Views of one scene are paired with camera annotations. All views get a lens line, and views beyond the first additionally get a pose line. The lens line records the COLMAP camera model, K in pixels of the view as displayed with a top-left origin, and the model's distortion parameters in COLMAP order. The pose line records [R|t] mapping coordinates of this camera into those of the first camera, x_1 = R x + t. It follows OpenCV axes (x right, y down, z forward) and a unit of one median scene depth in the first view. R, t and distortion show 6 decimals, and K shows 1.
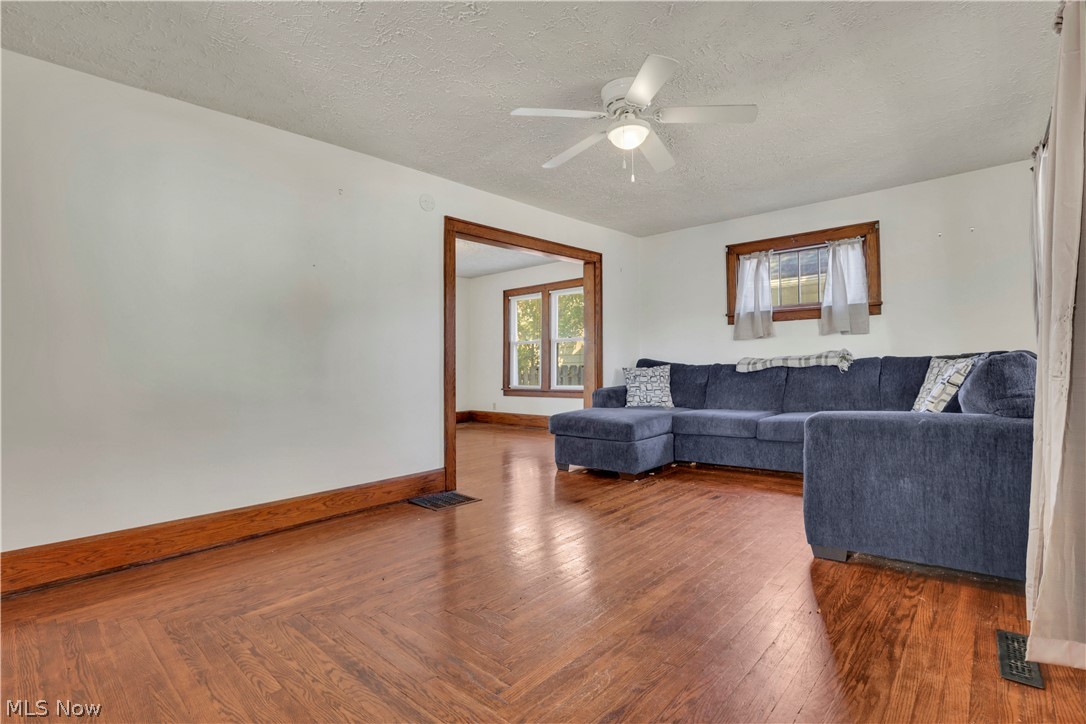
lens RADIAL K [[511.1, 0, 553.8], [0, 511.1, 358.0], [0, 0, 1]] dist [-0.045187, 0.002245]
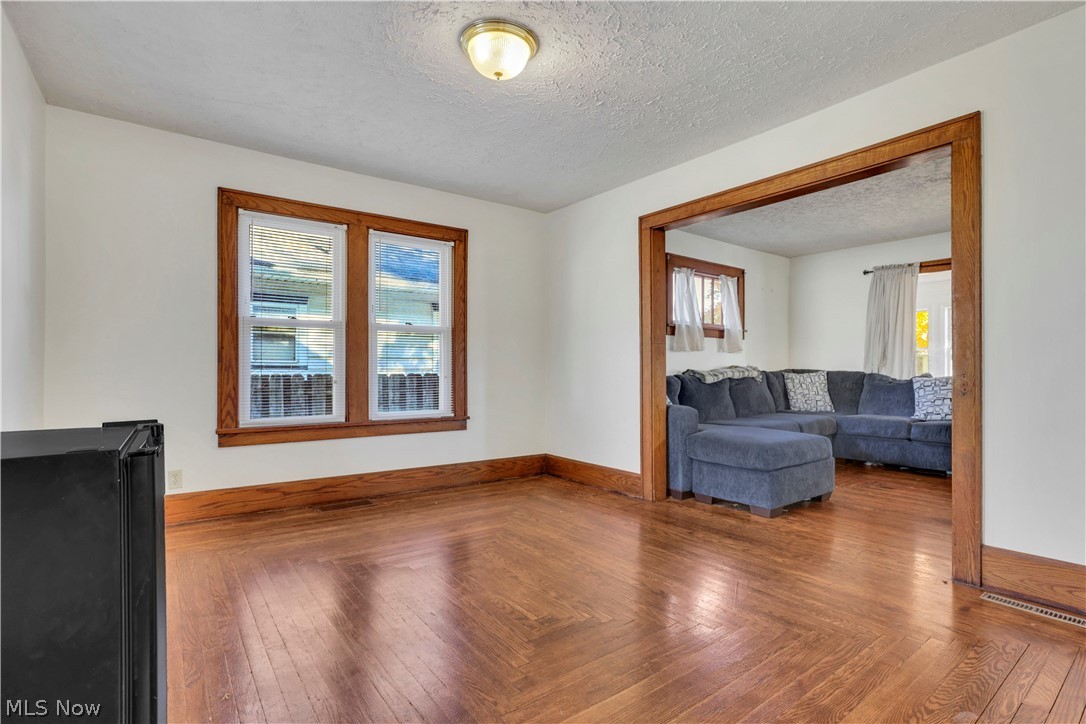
lens RADIAL K [[511.1, 0, 540.8], [0, 511.1, 381.5], [0, 0, 1]] dist [-0.045187, 0.002245]
pose [[0.217153, 0.001676, 0.976136, -0.712667], [-0.014881, 0.999888, 0.001594, 0.028456], [-0.976024, -0.014872, 0.217154, 1.104698]]
